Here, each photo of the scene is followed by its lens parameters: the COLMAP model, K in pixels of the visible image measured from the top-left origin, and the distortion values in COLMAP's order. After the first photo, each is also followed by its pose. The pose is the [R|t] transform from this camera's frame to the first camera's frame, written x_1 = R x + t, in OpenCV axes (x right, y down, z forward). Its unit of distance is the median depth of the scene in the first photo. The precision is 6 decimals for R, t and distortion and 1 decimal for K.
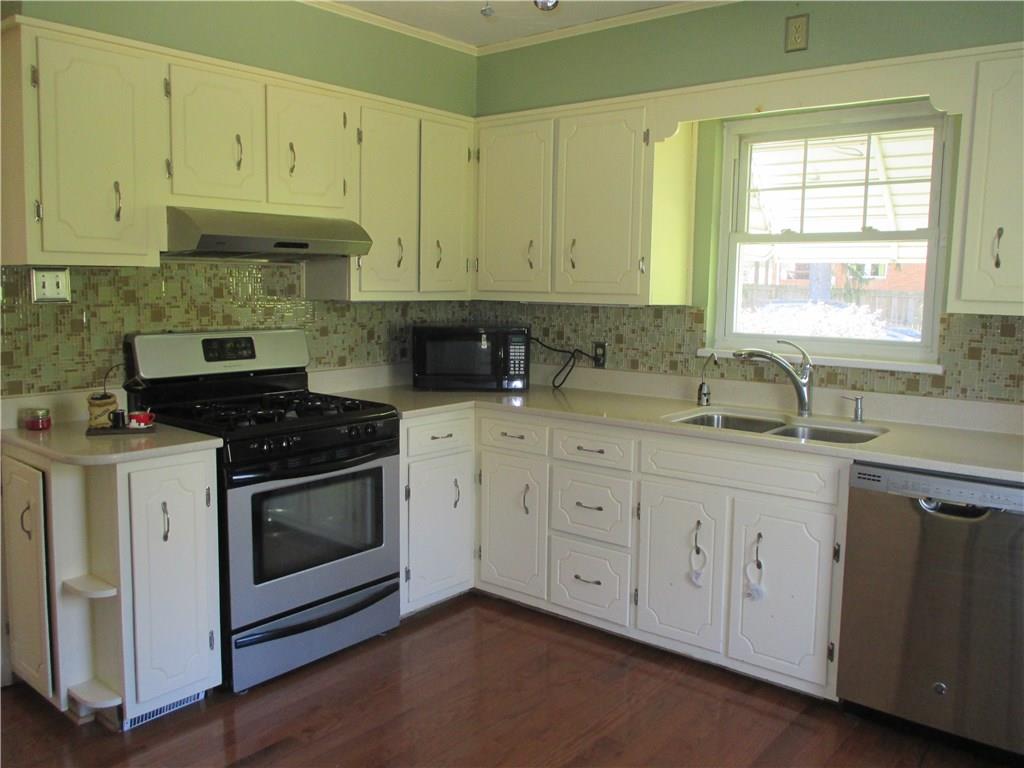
lens RADIAL K [[857.6, 0, 507.3], [0, 857.6, 381.1], [0, 0, 1]] dist [-0.038131, 0.010551]
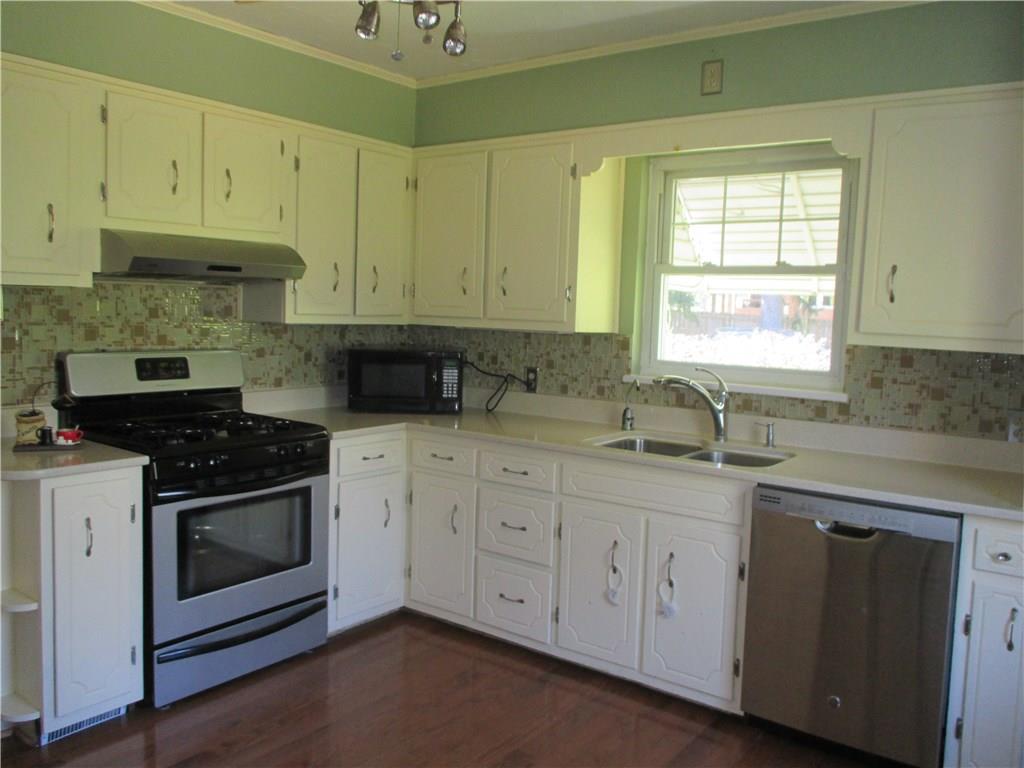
lens RADIAL K [[857.6, 0, 509.0], [0, 857.6, 380.0], [0, 0, 1]] dist [-0.038131, 0.010551]
pose [[0.998917, 0.013983, 0.044372, 0.043127], [-0.012698, 0.999496, -0.029103, 0.000358], [-0.044757, 0.028508, 0.998591, -0.033725]]
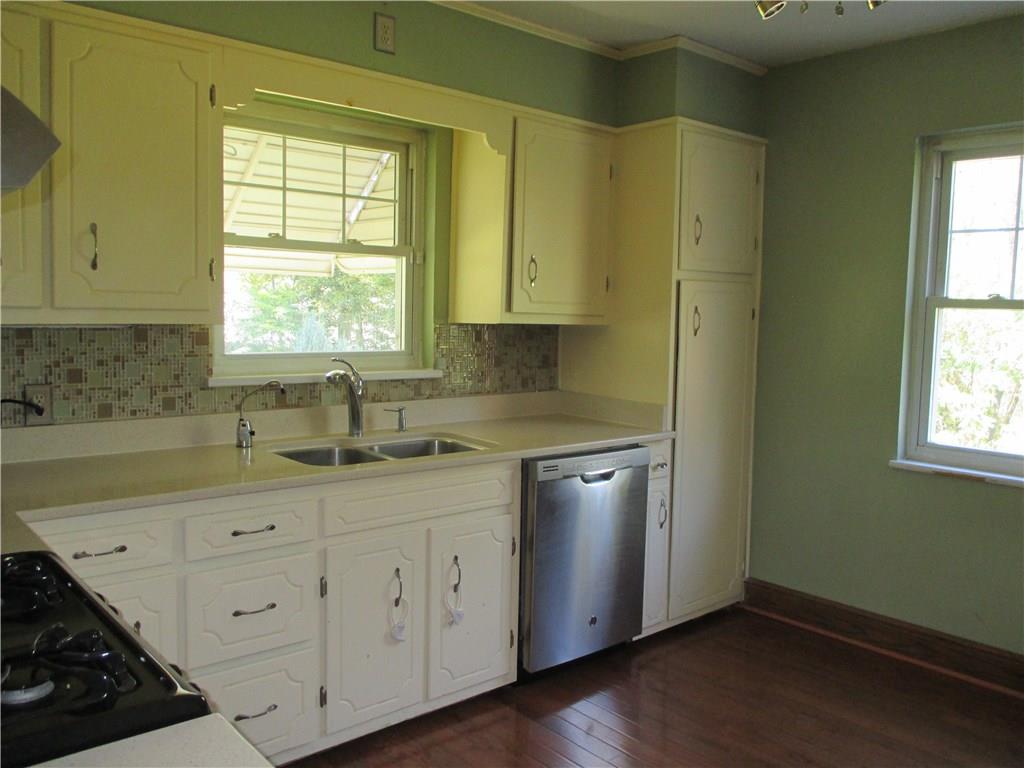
lens RADIAL K [[857.6, 0, 511.3], [0, 857.6, 382.3], [0, 0, 1]] dist [-0.038131, 0.010551]
pose [[0.157423, -0.094651, 0.982985, -0.559481], [0.093178, 0.992379, 0.080633, -0.079643], [-0.983125, 0.078899, 0.165043, 0.674506]]
